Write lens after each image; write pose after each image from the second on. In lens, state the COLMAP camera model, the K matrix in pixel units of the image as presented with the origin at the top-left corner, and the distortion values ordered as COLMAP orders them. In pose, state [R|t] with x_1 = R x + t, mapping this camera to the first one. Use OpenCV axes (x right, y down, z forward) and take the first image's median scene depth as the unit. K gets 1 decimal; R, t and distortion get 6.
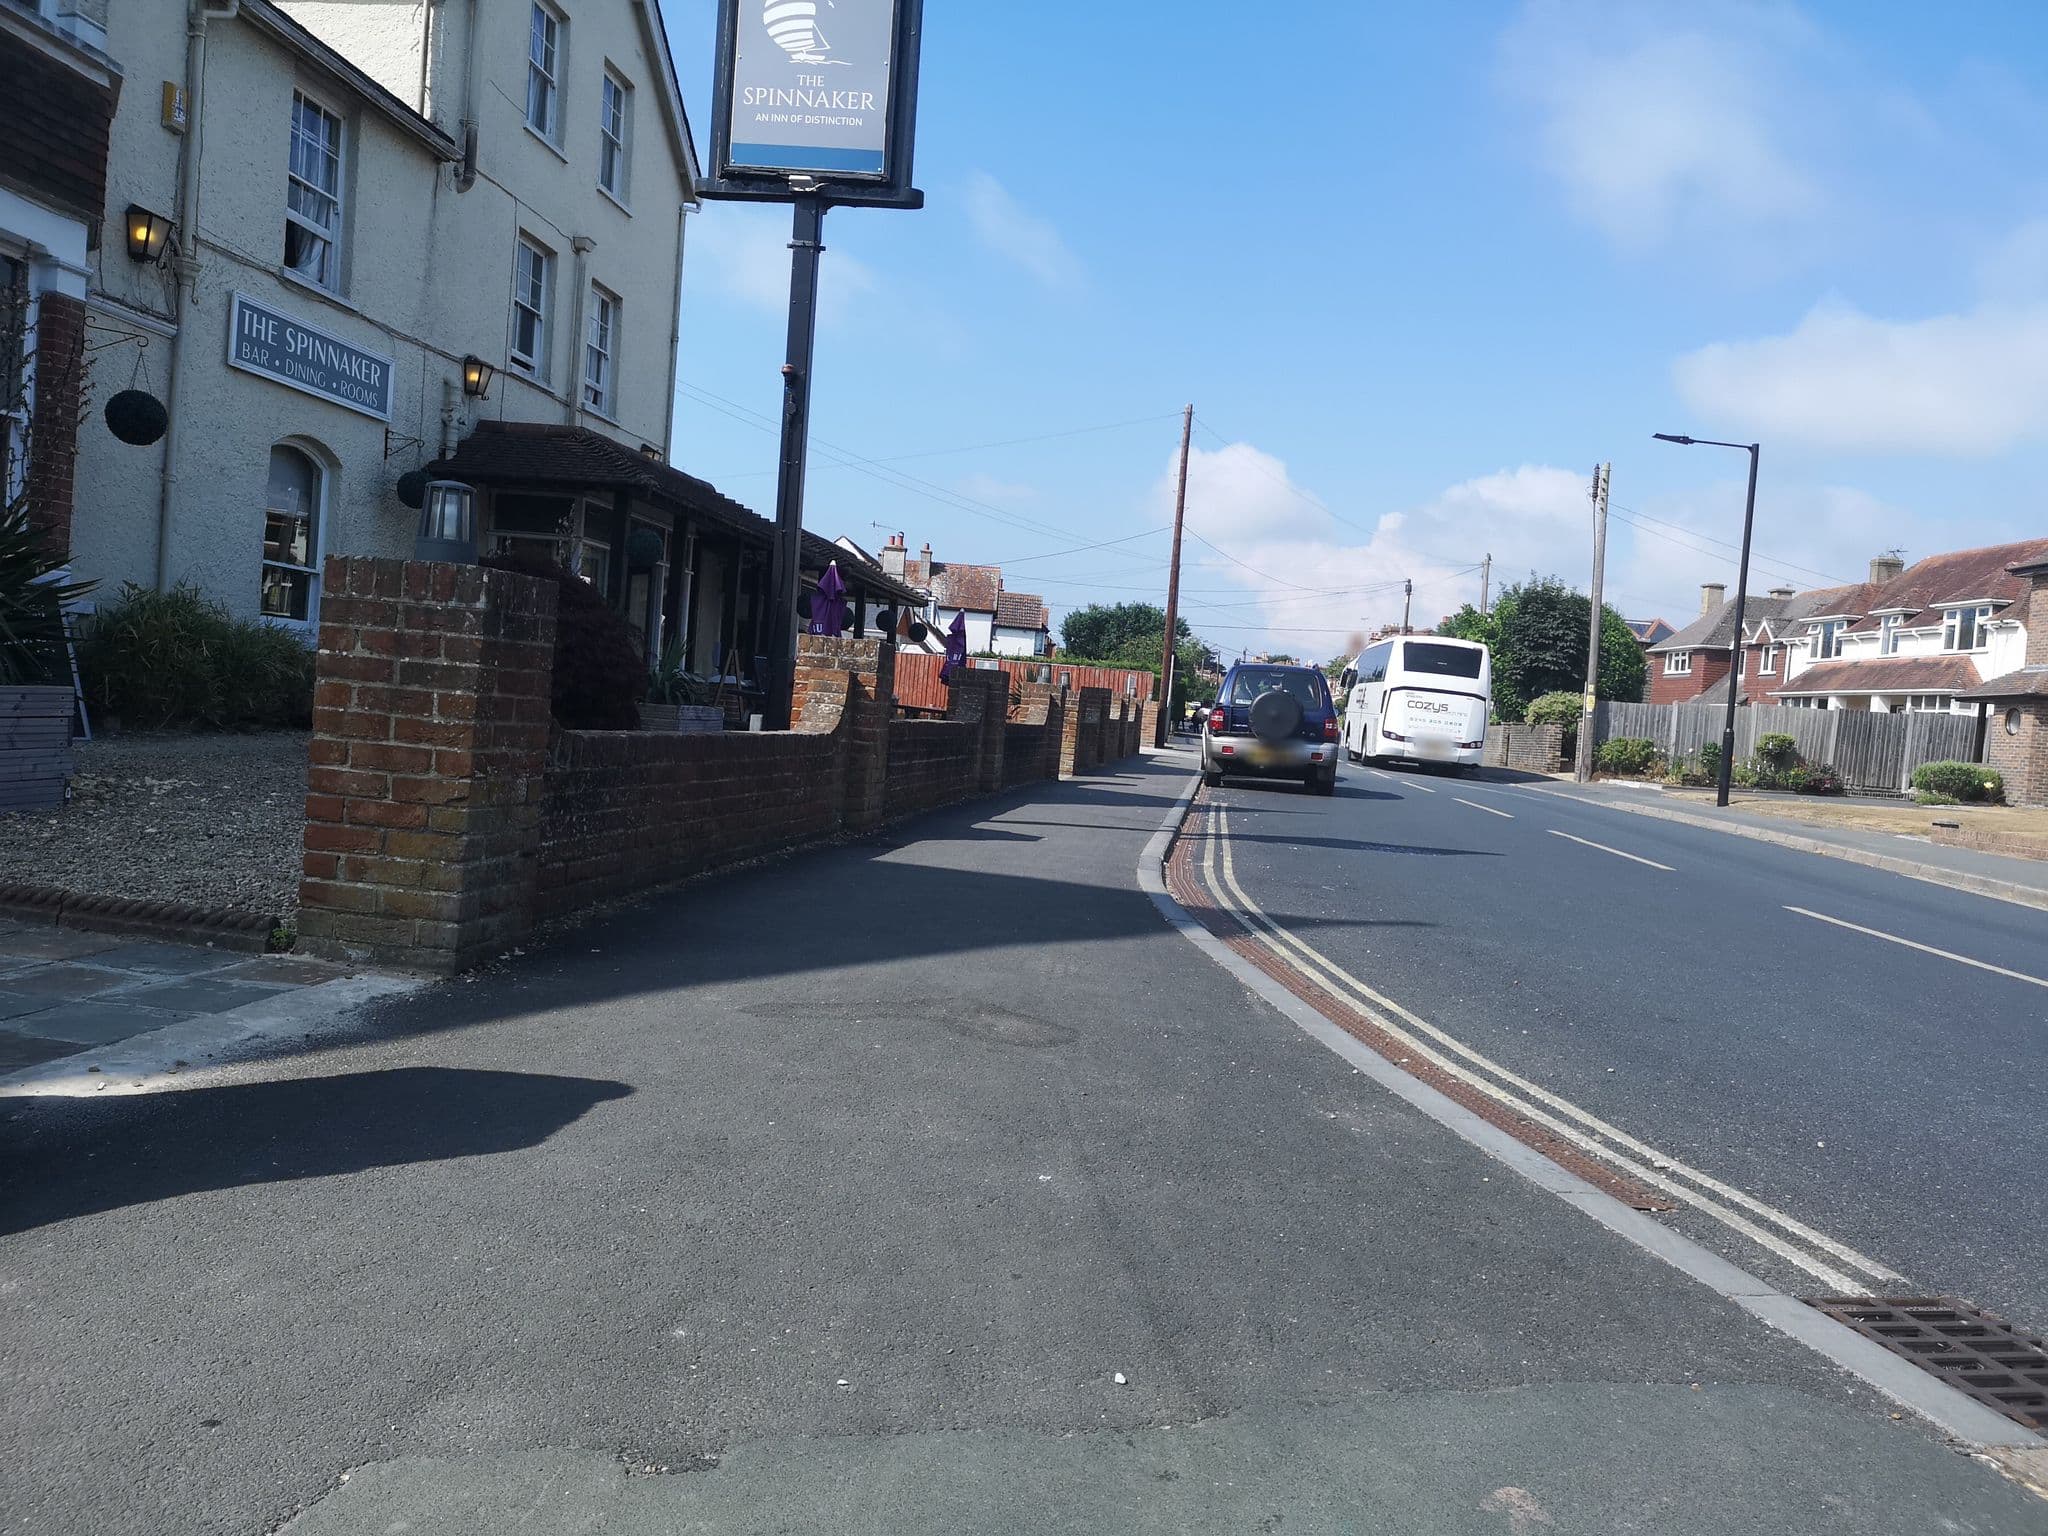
lens RADIAL K [[1540.2, 0, 1029.0], [0, 1540.2, 769.9], [0, 0, 1]] dist [0.000727, -0.015546]
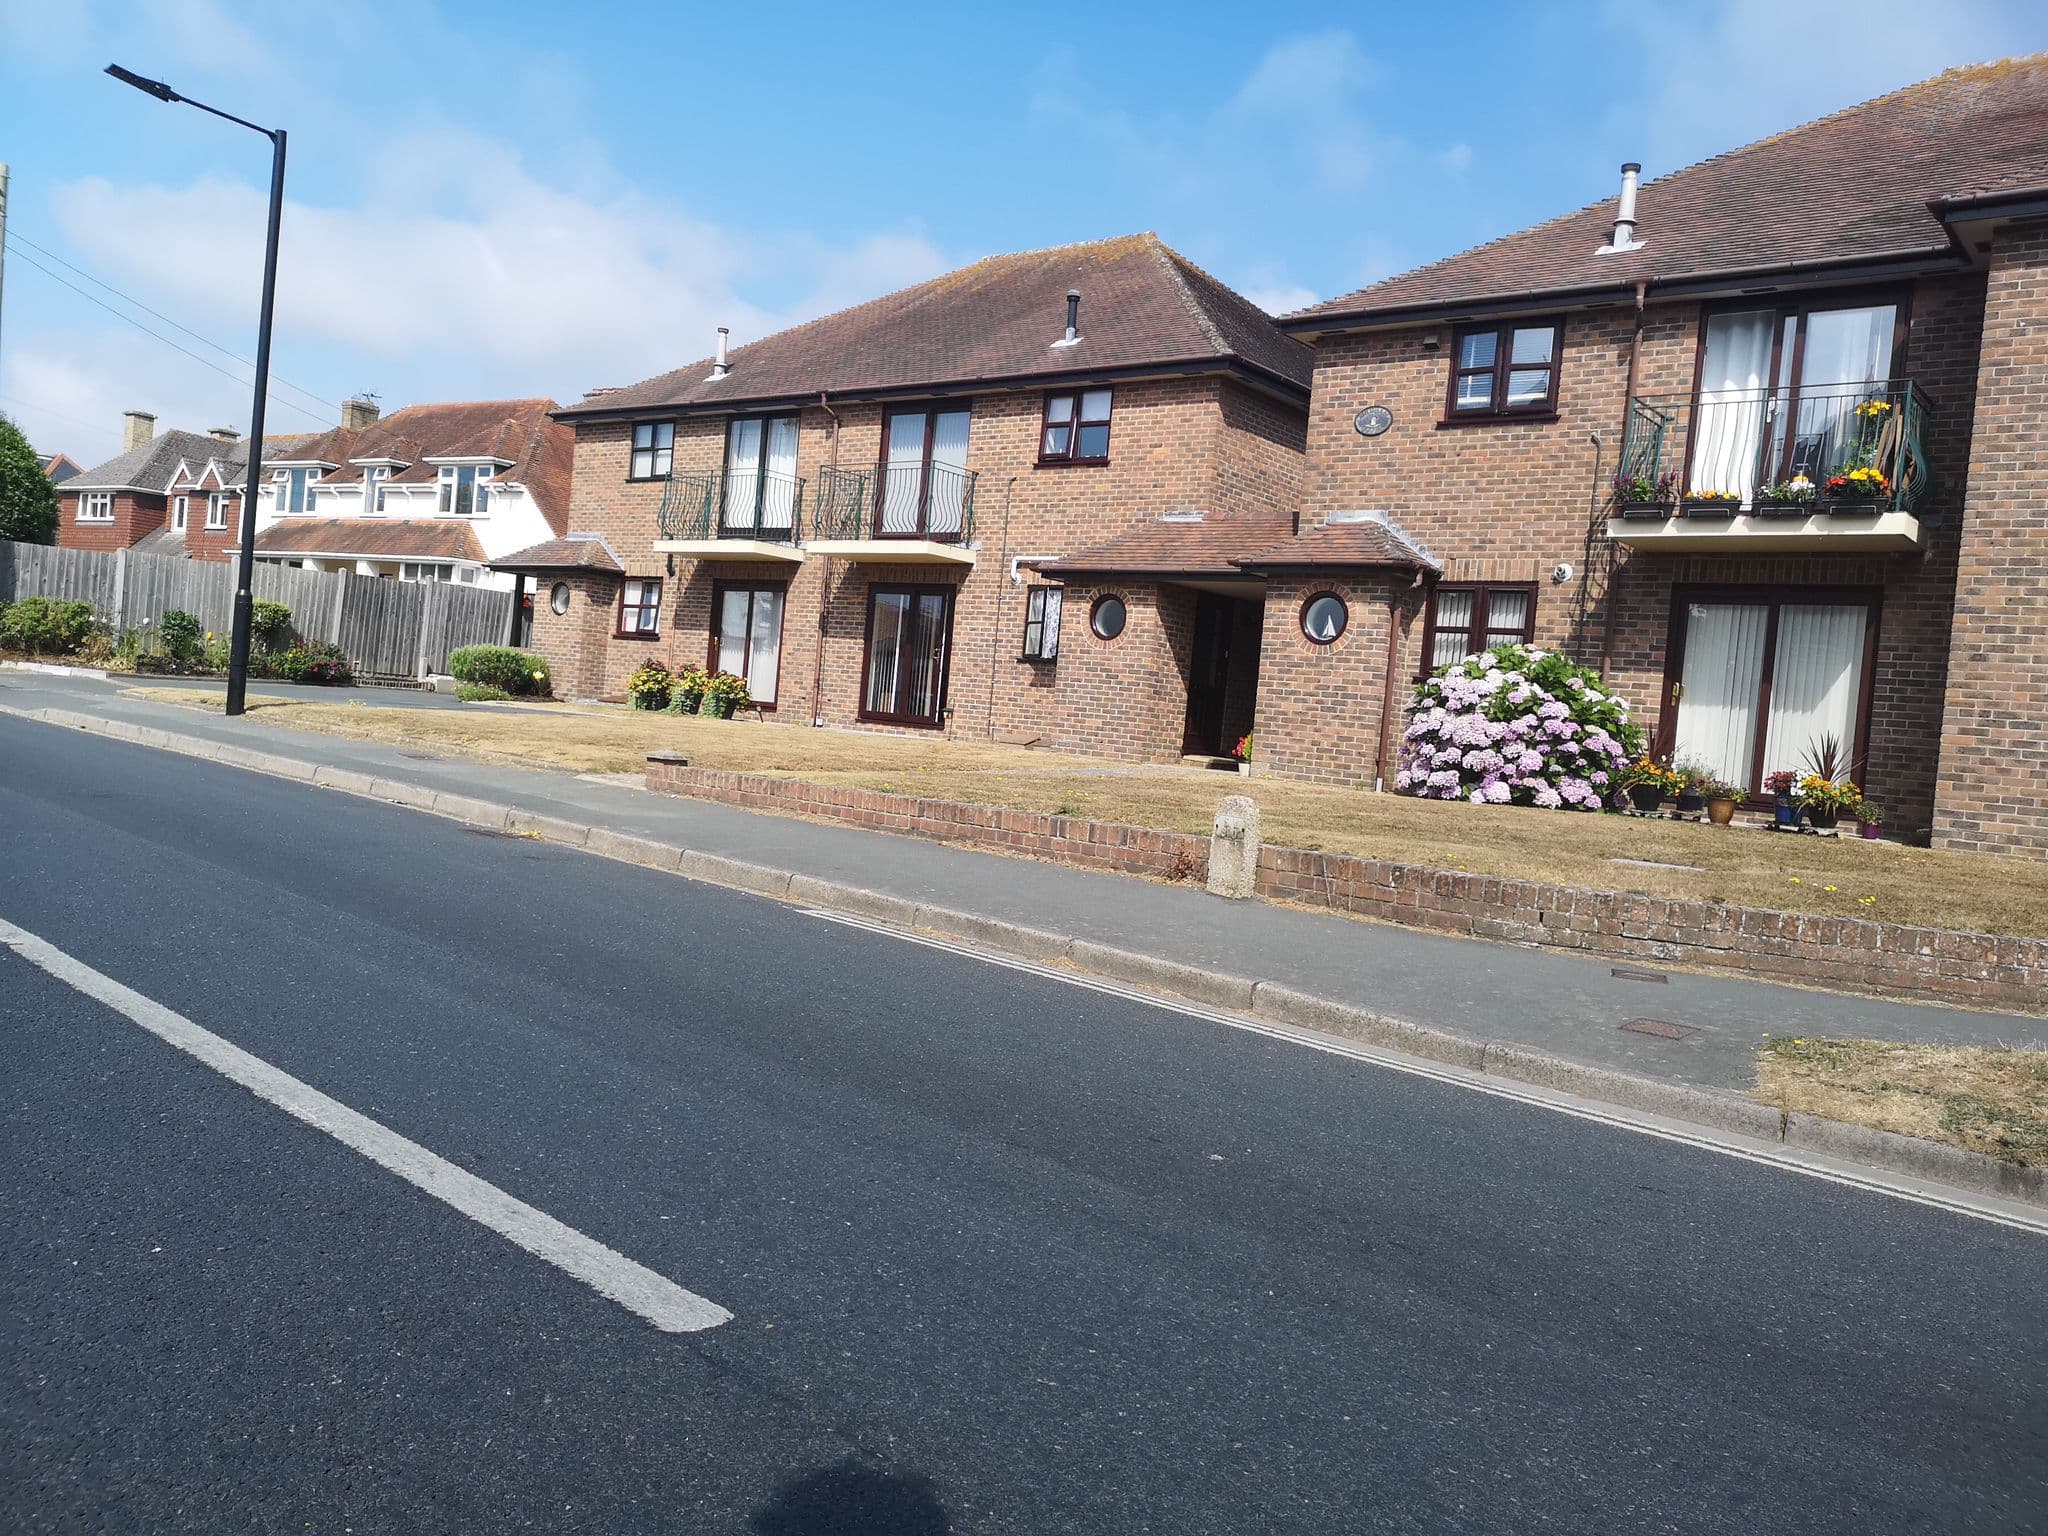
lens RADIAL K [[1540.2, 0, 1032.6], [0, 1540.2, 771.6], [0, 0, 1]] dist [0.000727, -0.015546]
pose [[0.576742, -0.048419, 0.815490, 0.076740], [-0.020724, 0.997054, 0.073857, -0.003666], [-0.816664, -0.059497, 0.574039, 0.227277]]
